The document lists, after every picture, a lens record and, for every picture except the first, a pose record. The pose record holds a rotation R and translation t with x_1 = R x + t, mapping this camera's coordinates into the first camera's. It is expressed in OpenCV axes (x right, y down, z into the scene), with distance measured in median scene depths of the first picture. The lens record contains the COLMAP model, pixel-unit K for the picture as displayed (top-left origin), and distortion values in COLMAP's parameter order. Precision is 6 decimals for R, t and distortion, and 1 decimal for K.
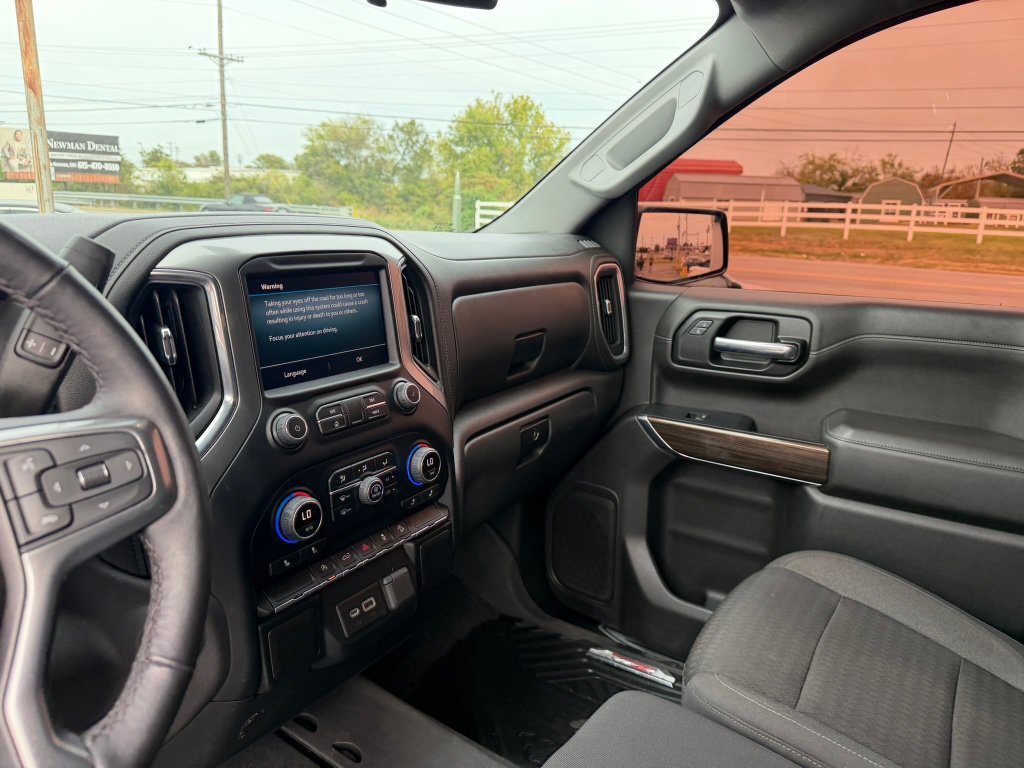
lens RADIAL K [[738.5, 0, 509.0], [0, 738.5, 387.6], [0, 0, 1]] dist [0.065819, -0.067005]
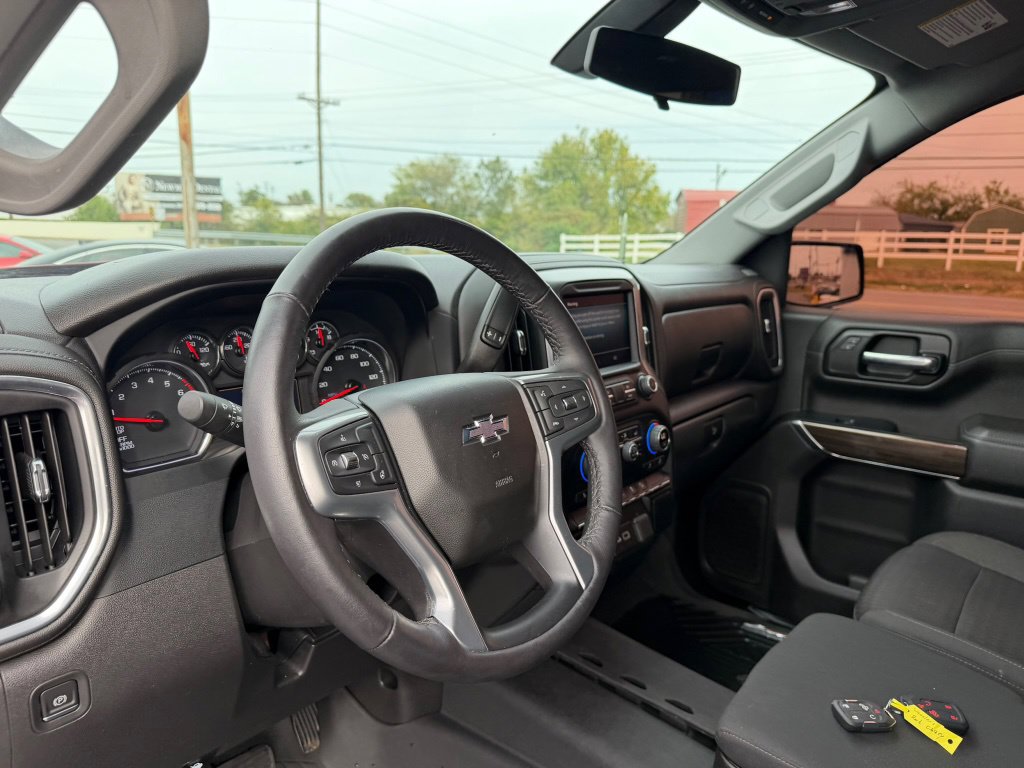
lens RADIAL K [[744.1, 0, 519.9], [0, 744.1, 398.8], [0, 0, 1]] dist [0.066052, -0.074860]
pose [[0.995649, 0.009447, -0.092704, -0.107317], [-0.012217, 0.999494, -0.029362, 0.034155], [0.092380, 0.030367, 0.995261, -0.162565]]
